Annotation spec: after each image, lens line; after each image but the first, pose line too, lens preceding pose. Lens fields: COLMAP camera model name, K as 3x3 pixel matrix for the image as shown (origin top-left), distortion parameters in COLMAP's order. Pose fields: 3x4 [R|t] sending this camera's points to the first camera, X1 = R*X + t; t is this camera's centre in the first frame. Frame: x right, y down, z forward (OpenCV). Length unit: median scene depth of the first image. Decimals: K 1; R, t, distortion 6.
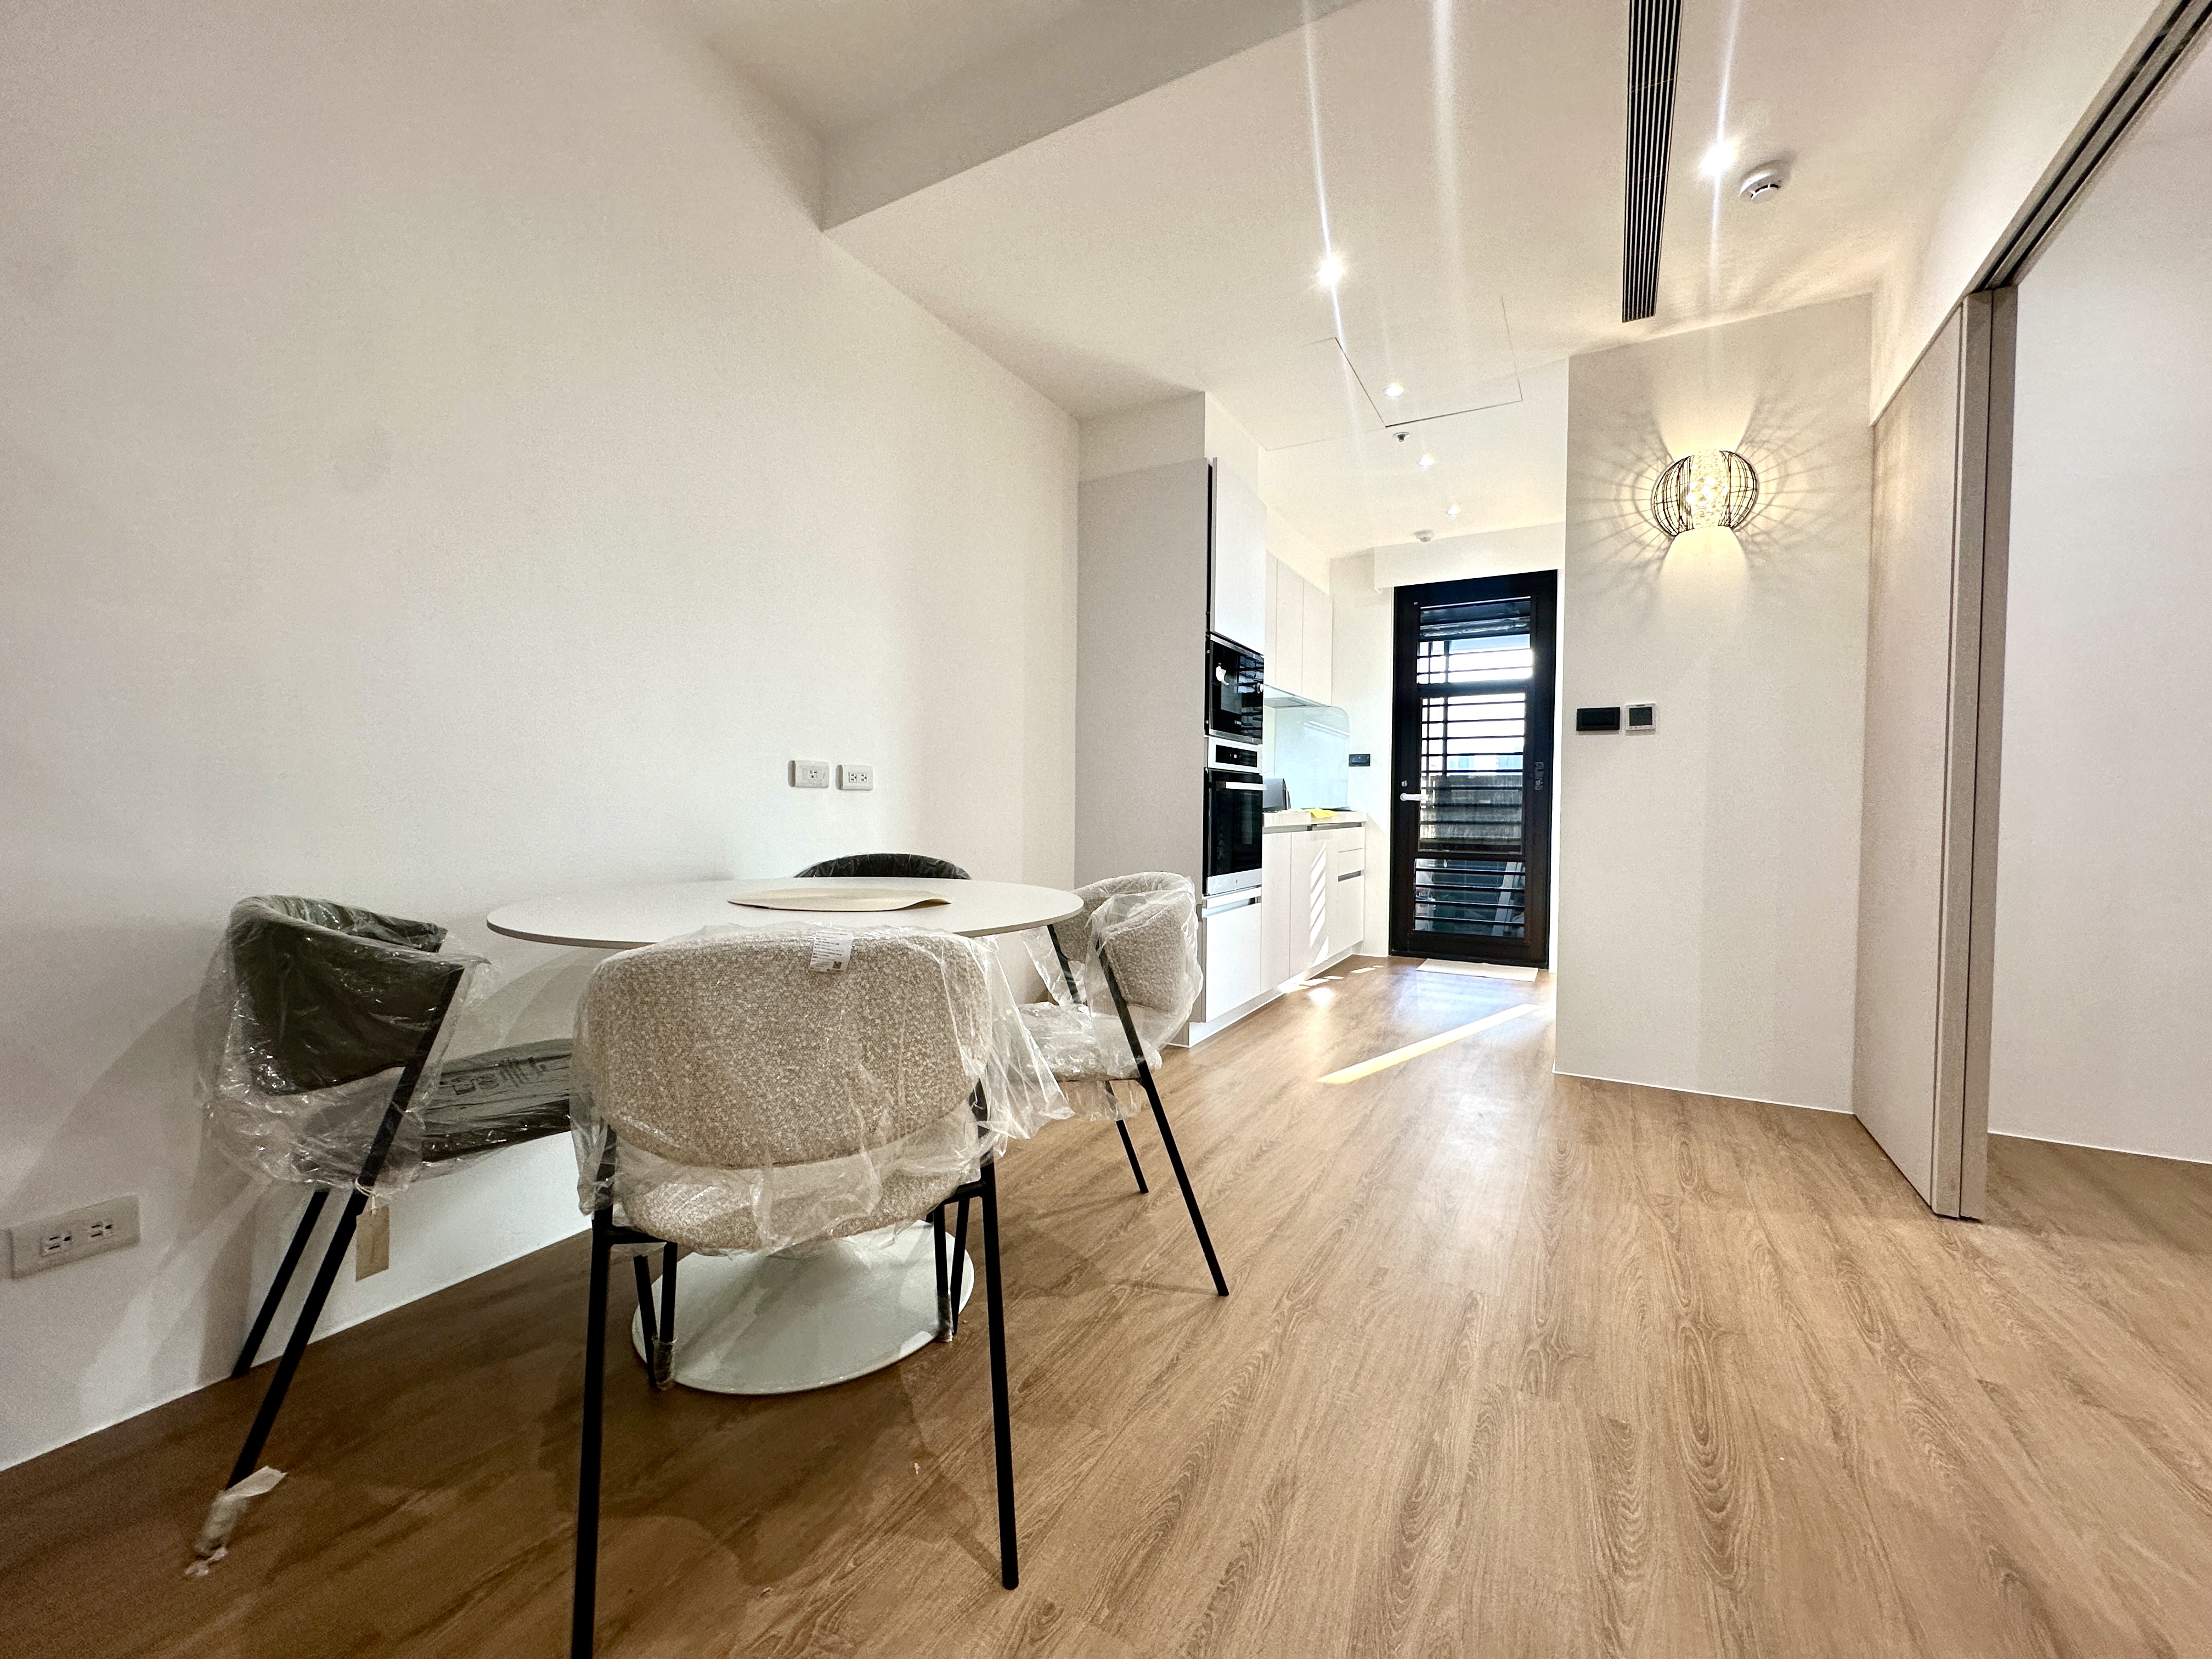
lens RADIAL K [[883.4, 0, 1104.4], [0, 883.4, 830.4], [0, 0, 1]] dist [-0.002857, 0.000415]
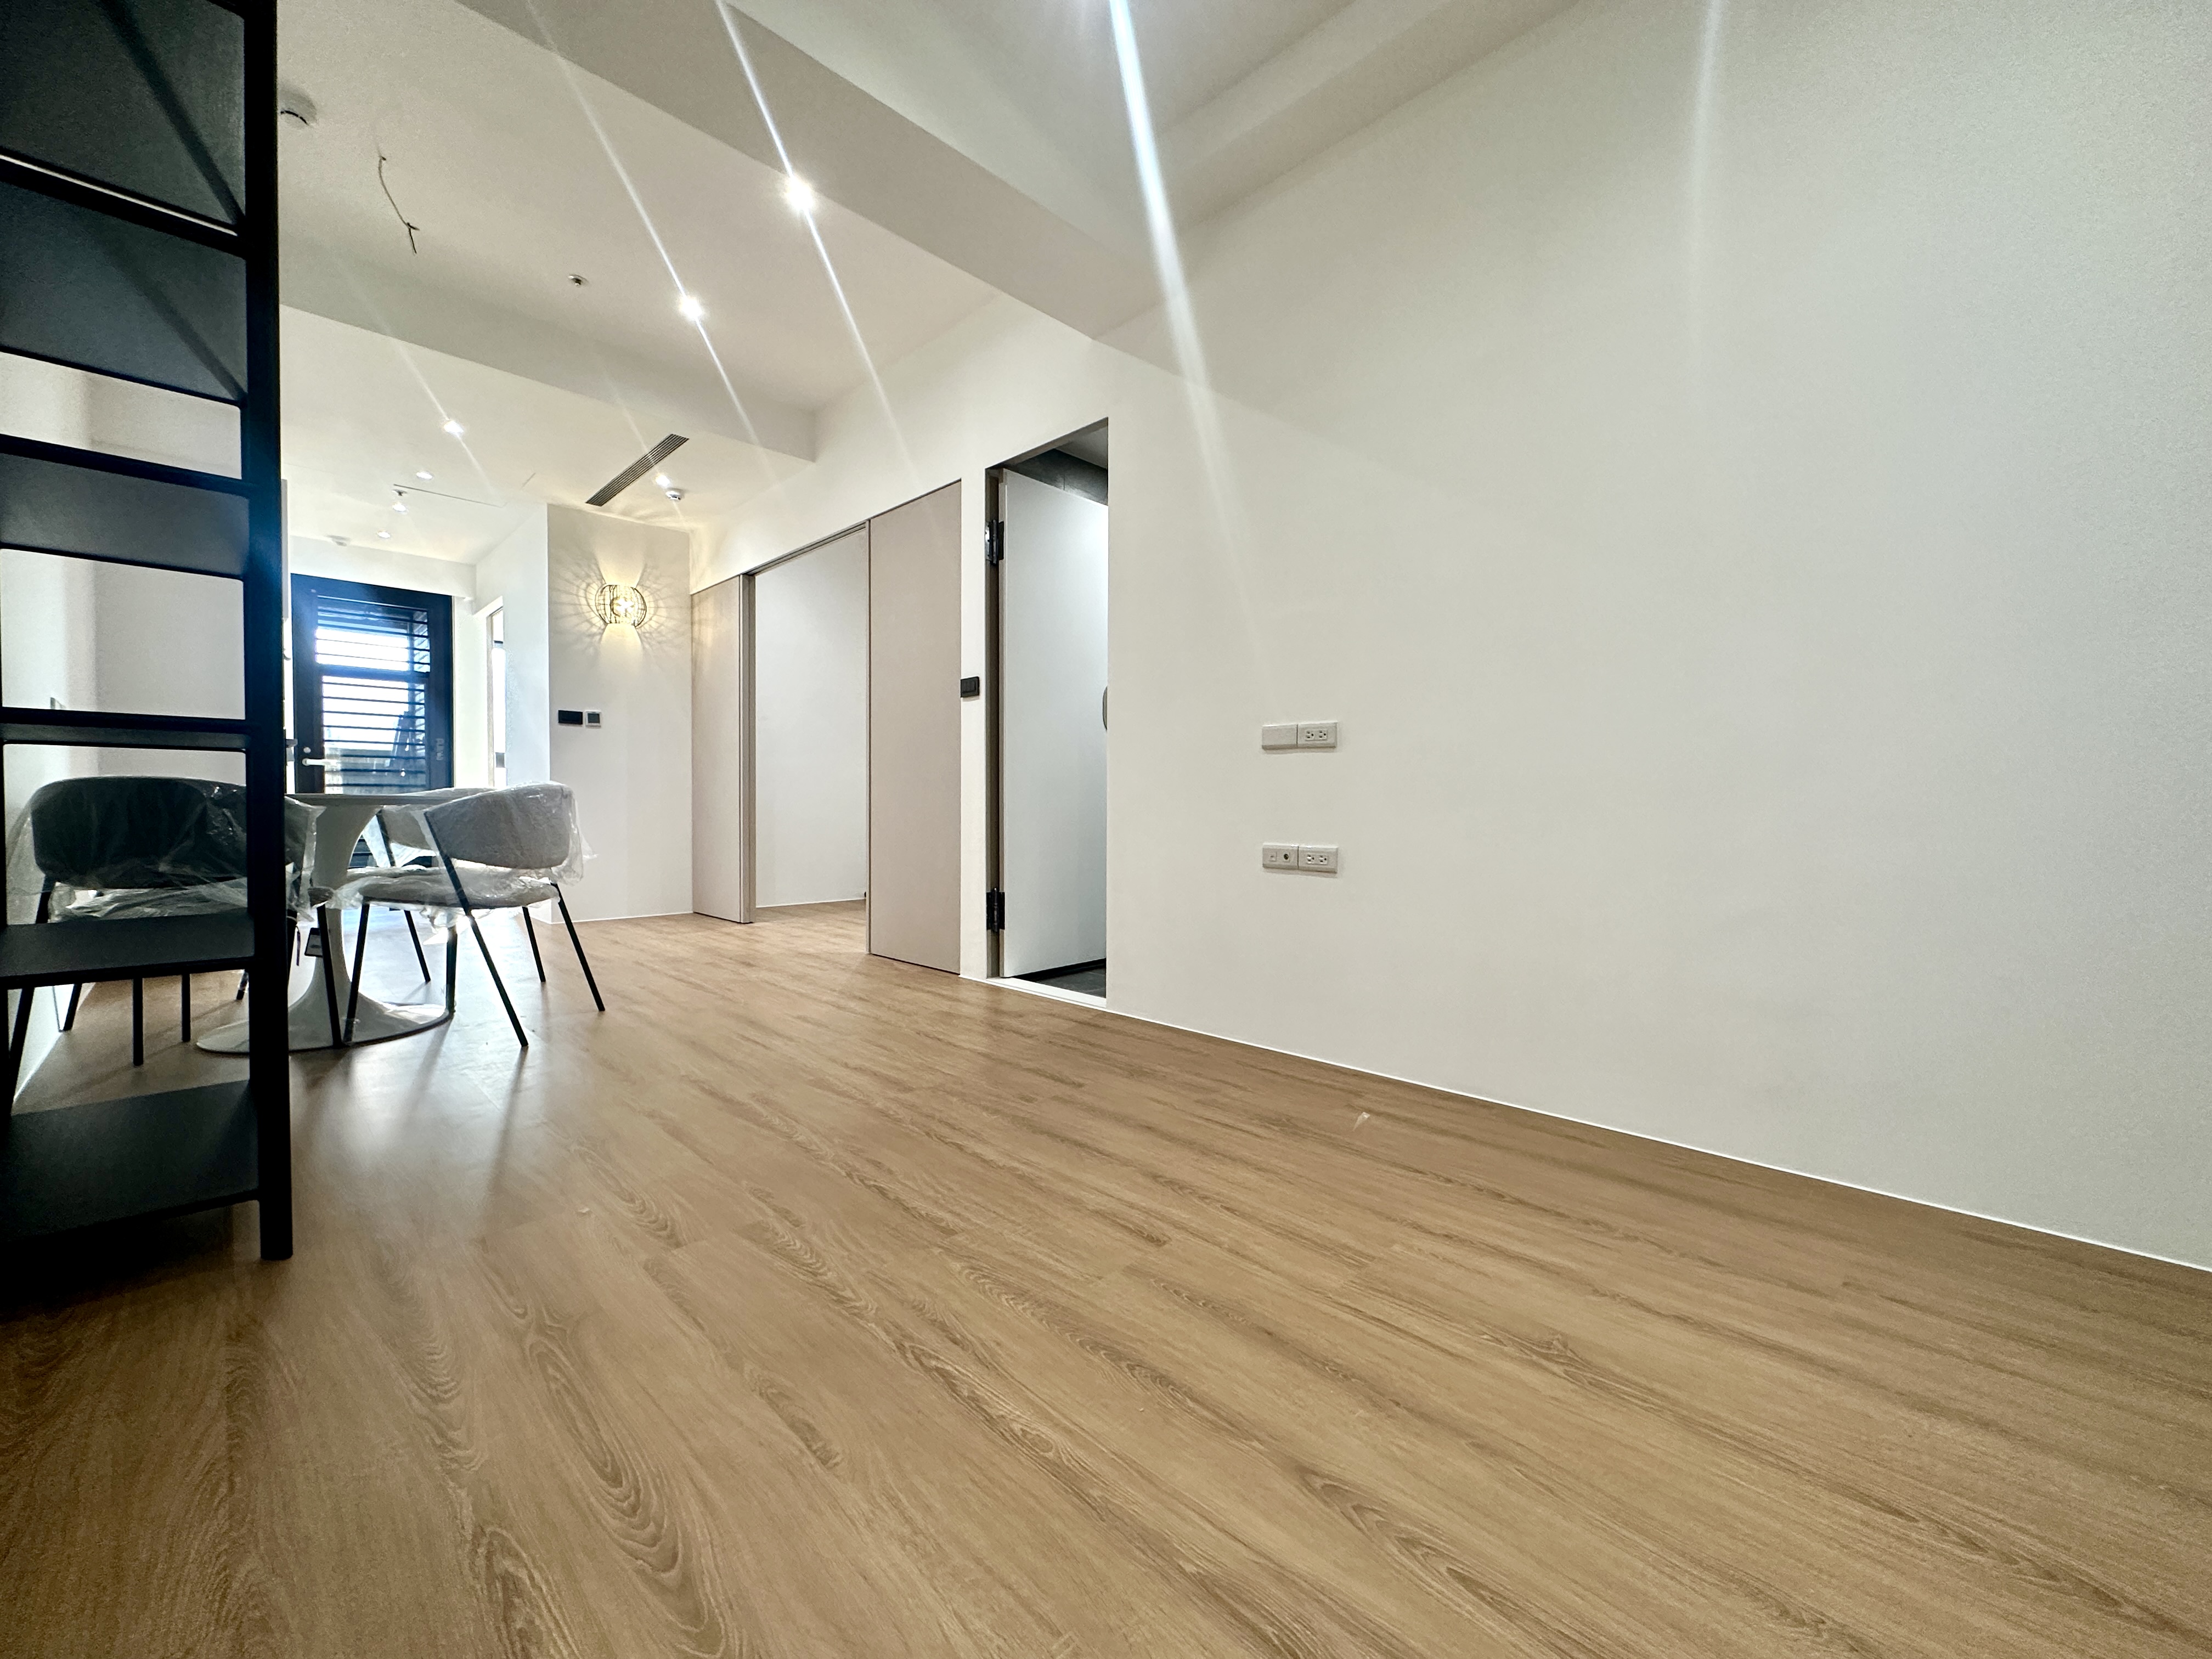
lens RADIAL K [[883.4, 0, 1108.3], [0, 883.4, 823.0], [0, 0, 1]] dist [-0.002857, 0.000415]
pose [[0.258233, -0.026715, 0.965713, -0.793877], [0.023876, 0.999489, 0.021265, 0.066105], [-0.965788, 0.017566, 0.258739, -0.443423]]
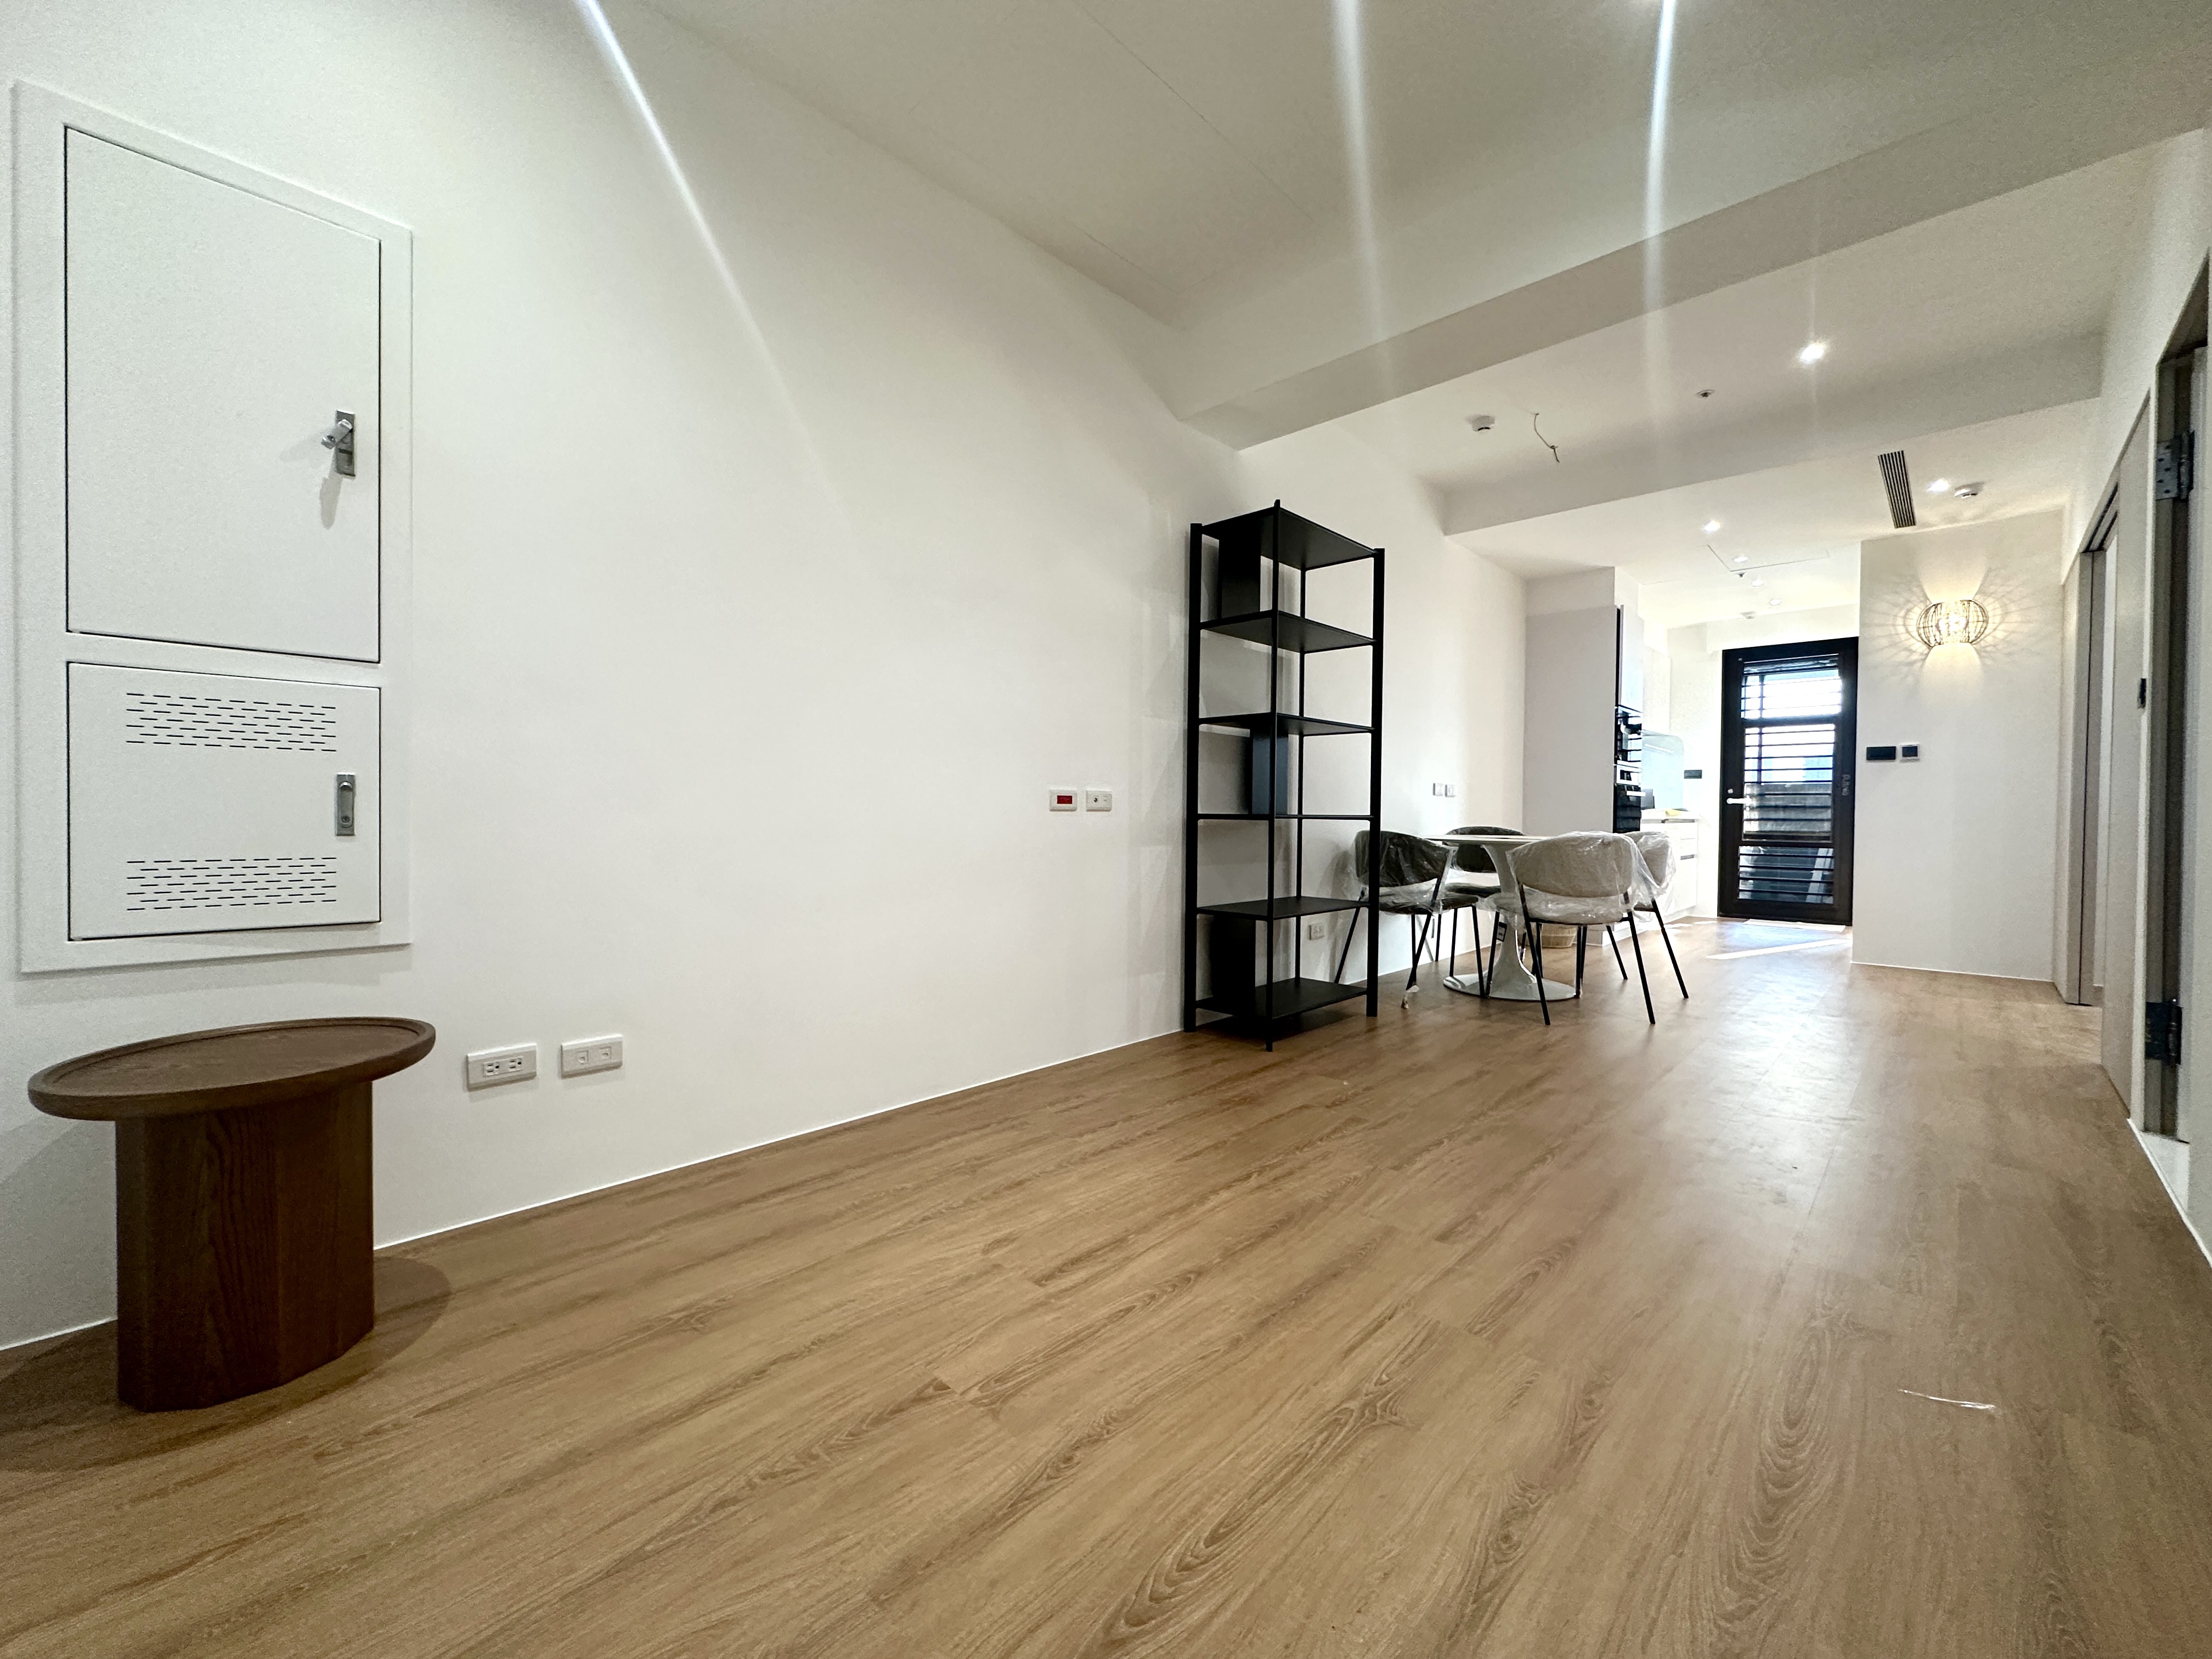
lens RADIAL K [[883.4, 0, 1107.1], [0, 883.4, 824.8], [0, 0, 1]] dist [-0.002857, 0.000415]
pose [[0.968850, 0.003631, -0.247622, -0.426307], [-0.007479, 0.999865, -0.014600, 0.043459], [0.247536, 0.015997, 0.968747, -0.929234]]
